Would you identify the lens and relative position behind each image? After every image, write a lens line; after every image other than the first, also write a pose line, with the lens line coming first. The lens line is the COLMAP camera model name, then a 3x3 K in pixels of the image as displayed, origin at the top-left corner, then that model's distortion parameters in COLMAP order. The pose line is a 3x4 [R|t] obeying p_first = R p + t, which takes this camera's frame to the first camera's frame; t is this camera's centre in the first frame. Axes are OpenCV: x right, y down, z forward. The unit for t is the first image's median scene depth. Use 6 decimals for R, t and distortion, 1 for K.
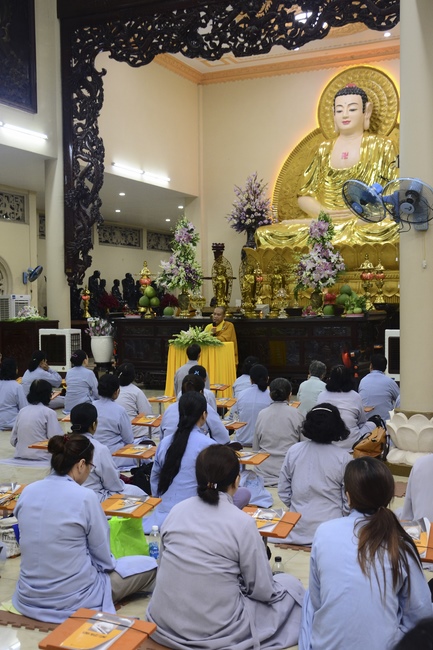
lens RADIAL K [[948.2, 0, 216.8], [0, 948.2, 324.4], [0, 0, 1]] dist [0.181925, 0.000000]
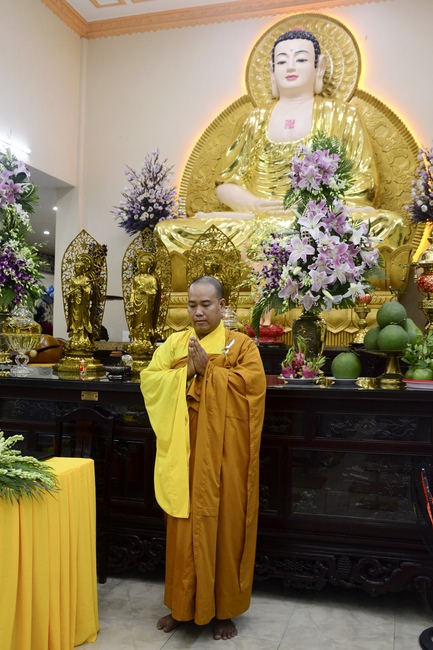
lens RADIAL K [[673.3, 0, 214.3], [0, 673.3, 323.7], [0, 0, 1]] dist [-0.079331, 0.000000]
pose [[0.989503, 0.029126, 0.141544, 0.017707], [-0.023879, 0.998968, -0.038624, -0.014885], [-0.142523, 0.034839, 0.989178, 0.546104]]
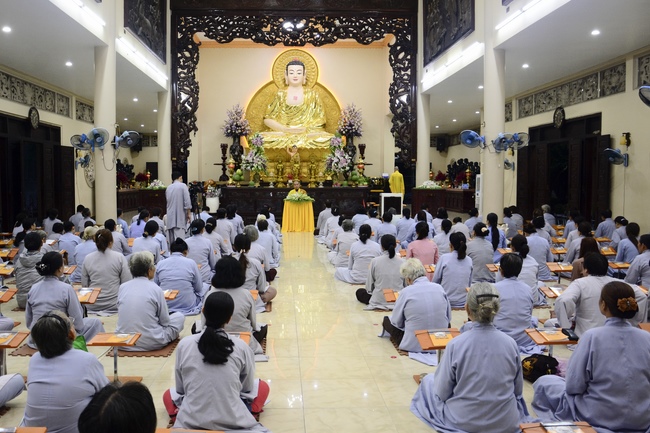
lens RADIAL K [[663.8, 0, 325.2], [0, 663.8, 216.9], [0, 0, 1]] dist [-0.014736, 0.000000]
pose [[0.869682, -0.017829, 0.493290, -0.442578], [0.000873, 0.999401, 0.034584, 0.004956], [-0.493611, -0.029646, 0.869177, -0.126069]]
